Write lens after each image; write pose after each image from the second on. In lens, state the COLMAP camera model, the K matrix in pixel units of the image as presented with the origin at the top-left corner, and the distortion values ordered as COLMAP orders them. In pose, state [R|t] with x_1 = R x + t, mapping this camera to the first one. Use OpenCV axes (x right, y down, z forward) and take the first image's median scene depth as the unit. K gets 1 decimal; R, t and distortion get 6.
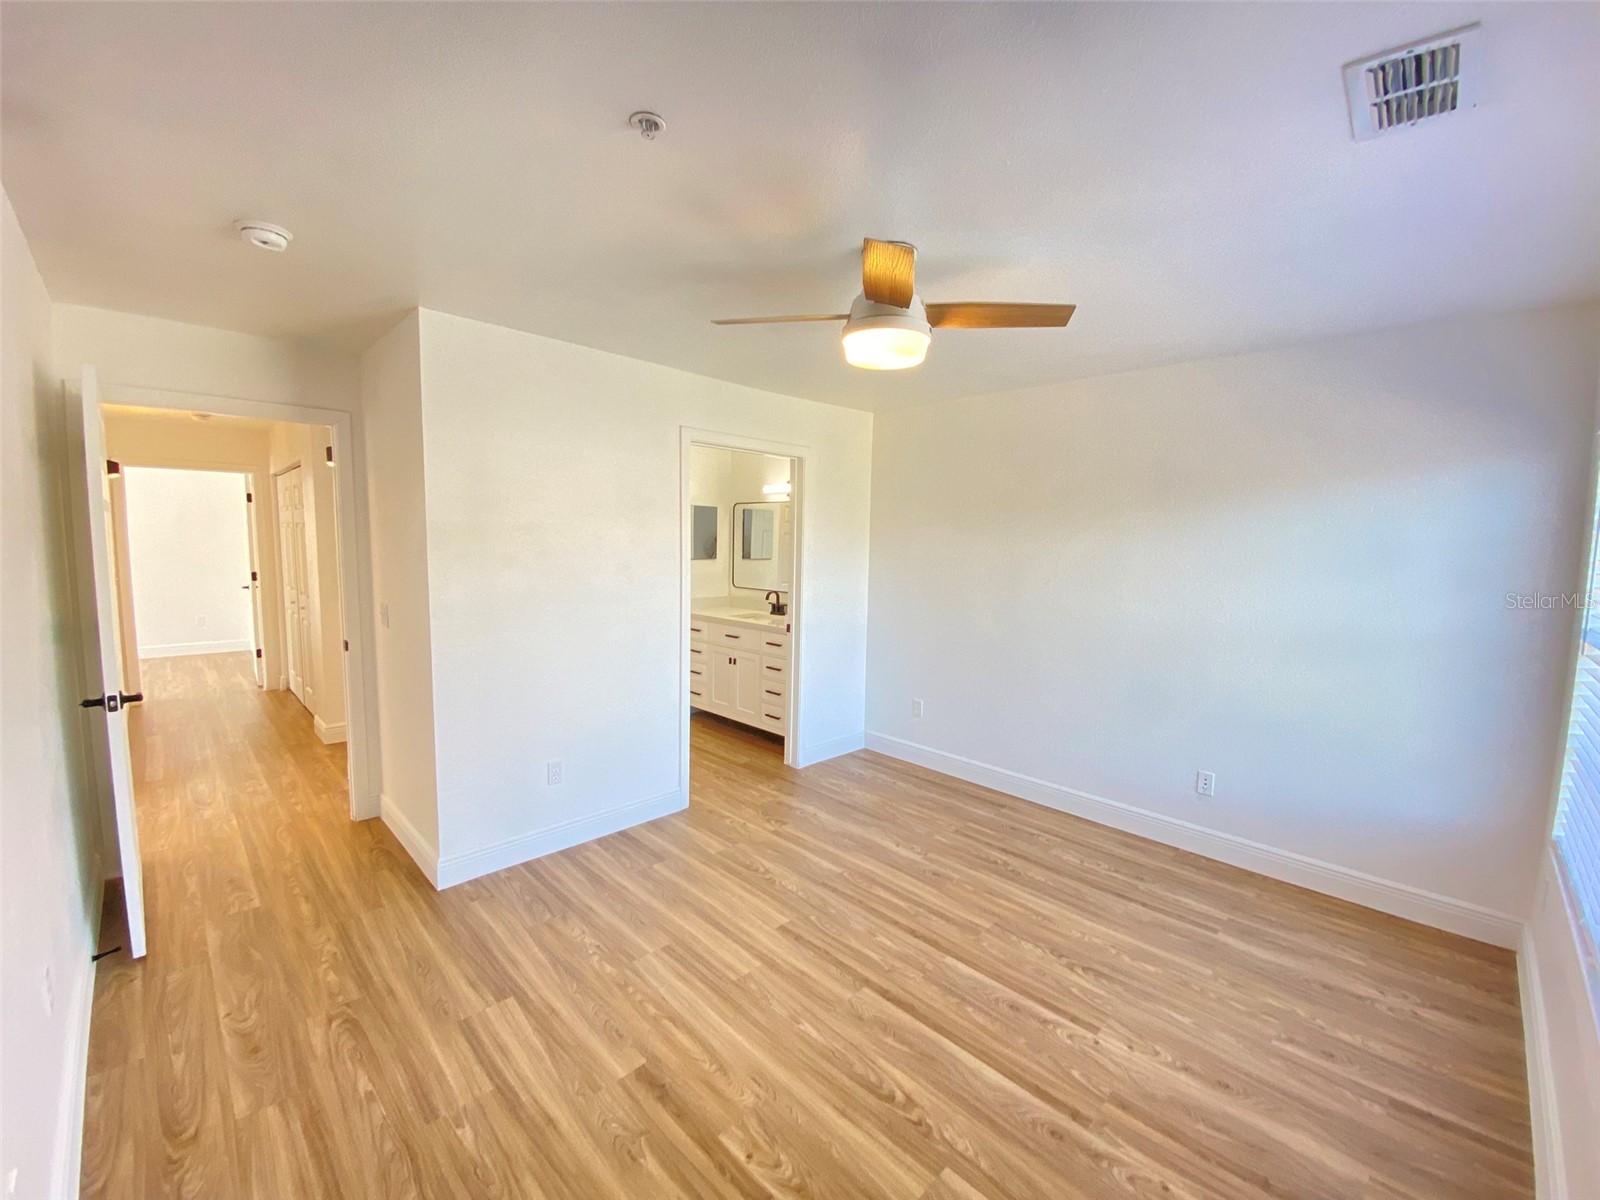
lens RADIAL K [[649.7, 0, 786.9], [0, 649.7, 605.0], [0, 0, 1]] dist [0.011732, -0.014076]
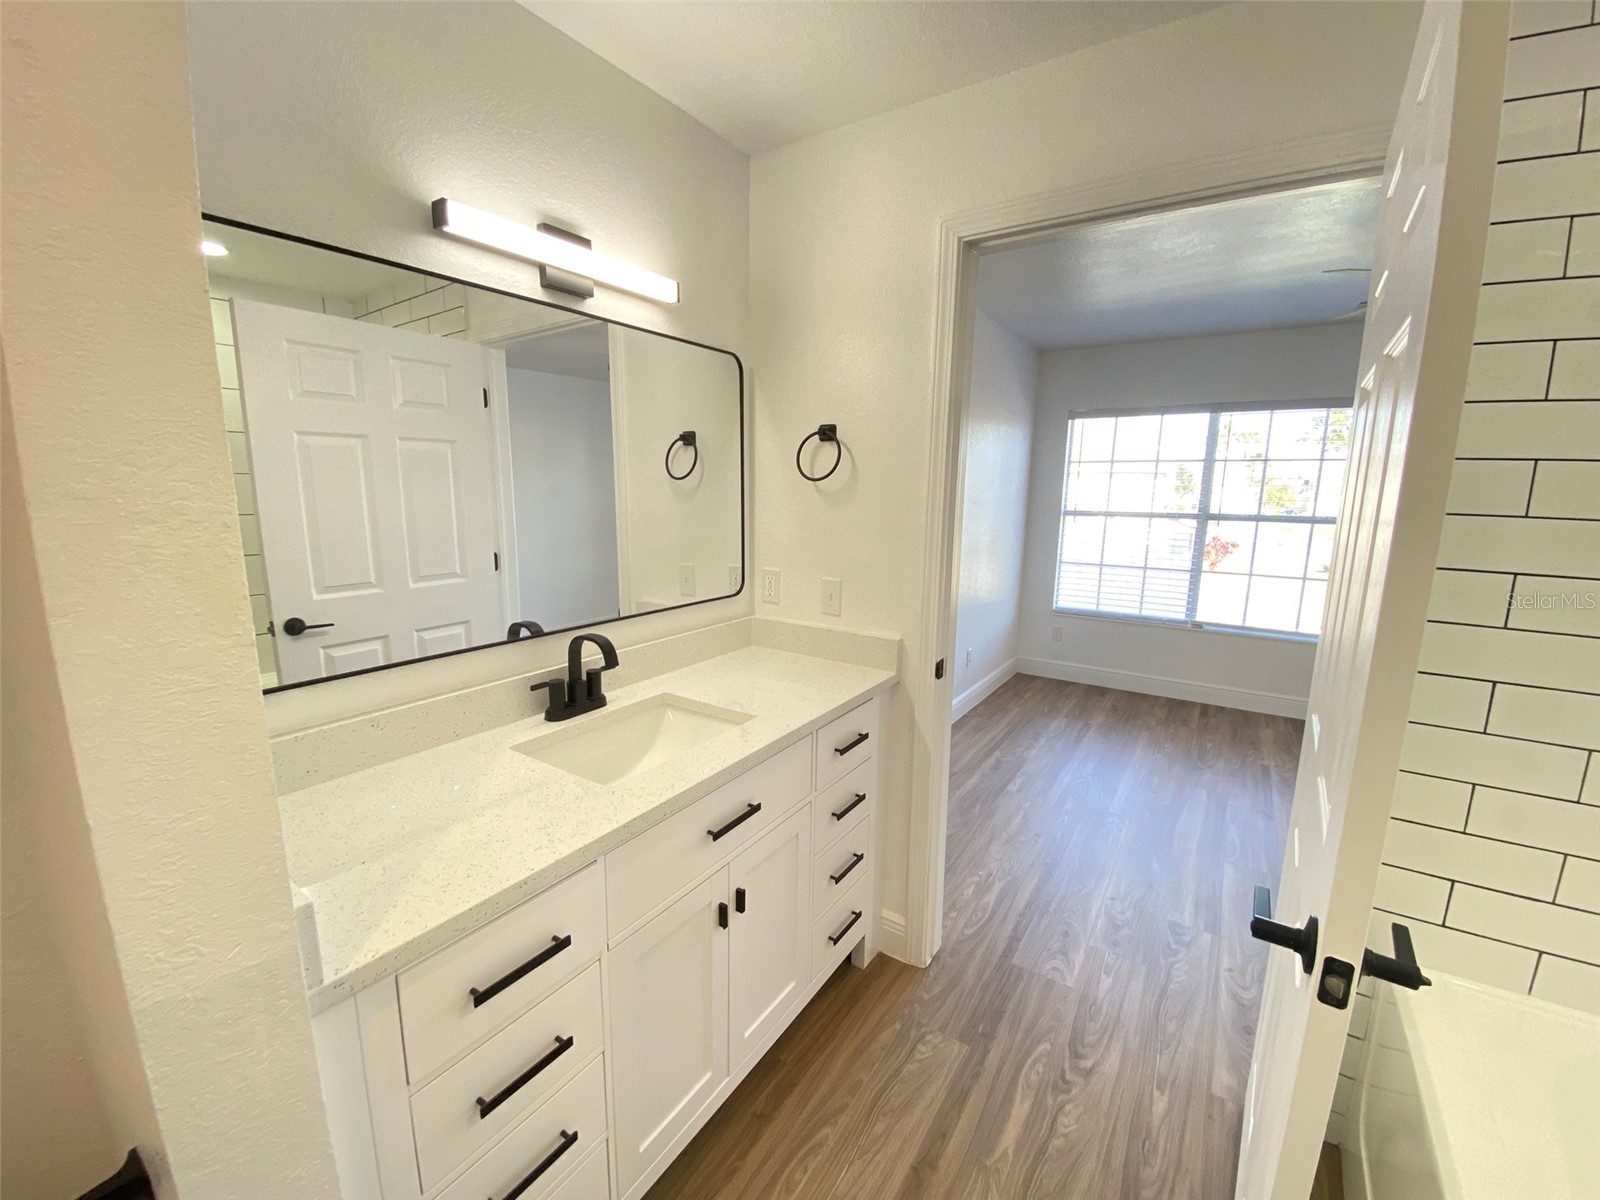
lens RADIAL K [[649.7, 0, 790.5], [0, 649.7, 602.4], [0, 0, 1]] dist [0.011732, -0.014076]
pose [[-0.208392, -0.195496, 0.958308, -0.629225], [0.091370, 0.971643, 0.218086, -0.188343], [-0.973768, 0.133008, -0.184620, 1.926746]]
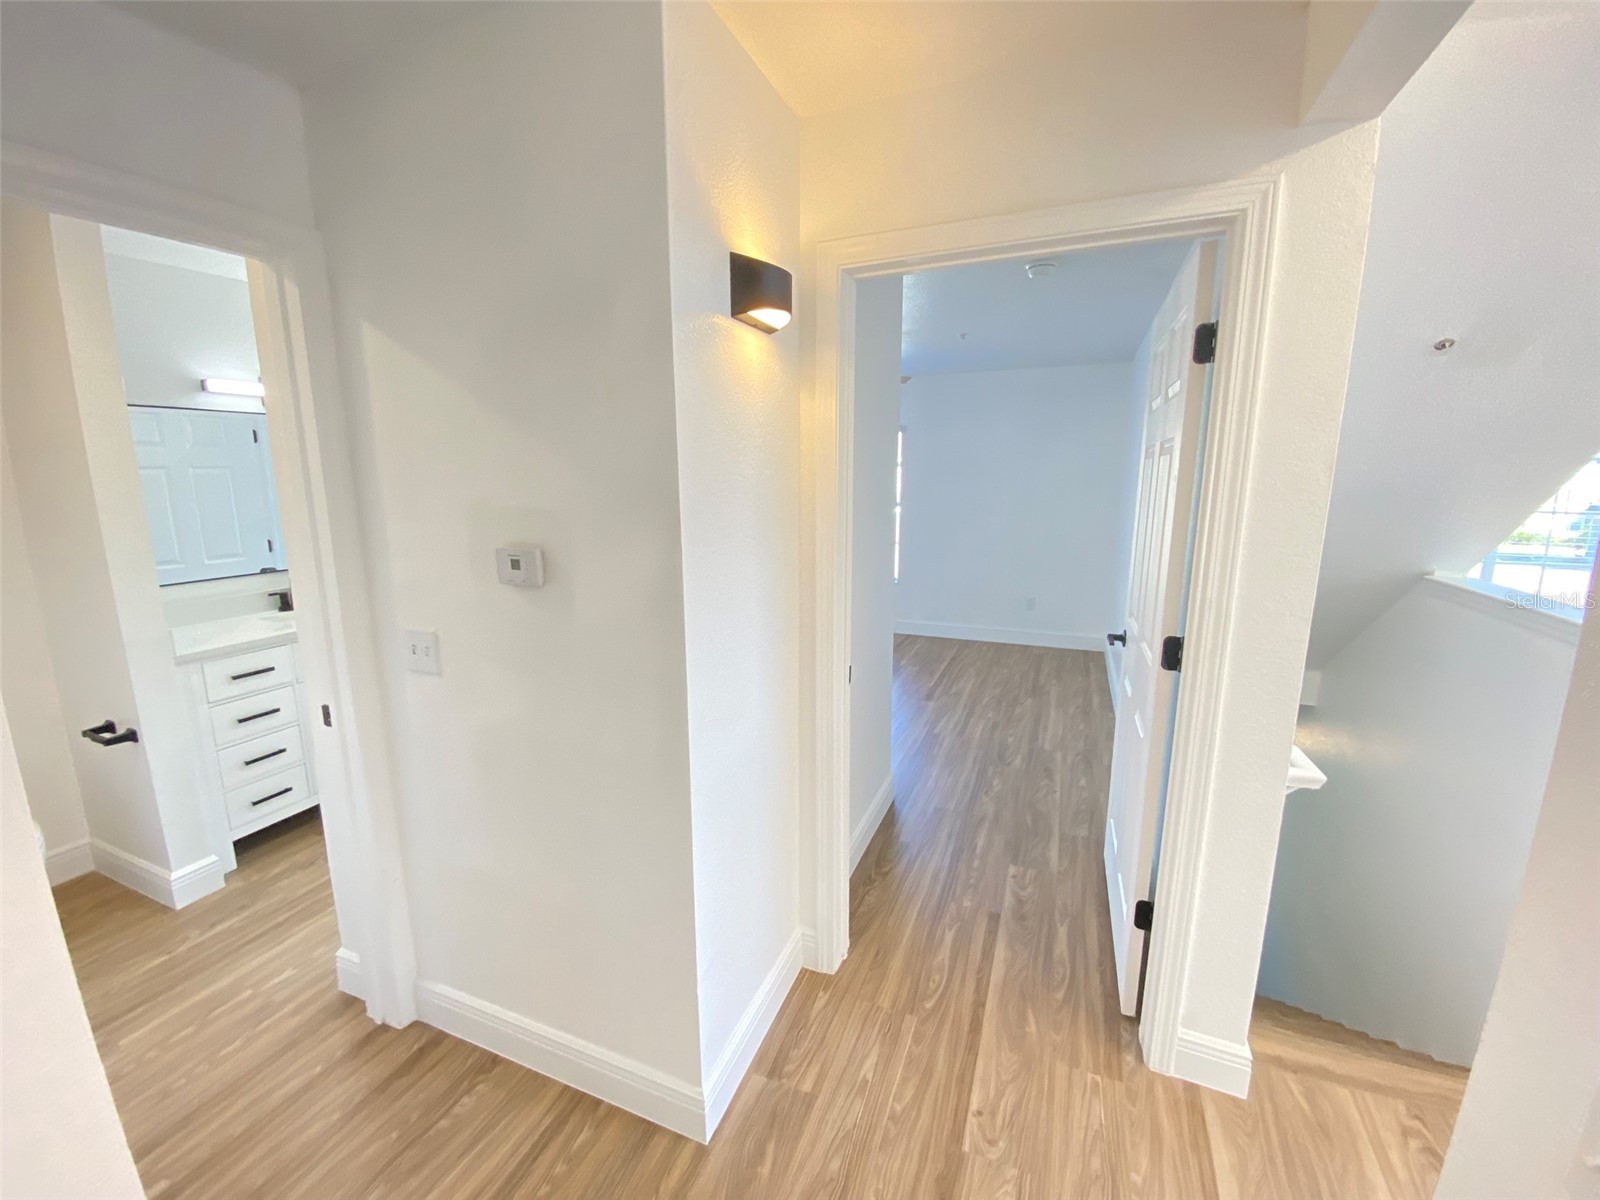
lens RADIAL K [[649.7, 0, 805.5], [0, 649.7, 612.3], [0, 0, 1]] dist [0.011732, -0.014076]
pose [[-0.410583, -0.181622, 0.893552, -1.530938], [0.109805, 0.962982, 0.246189, -0.172400], [-0.905187, 0.199198, -0.375441, 1.616900]]
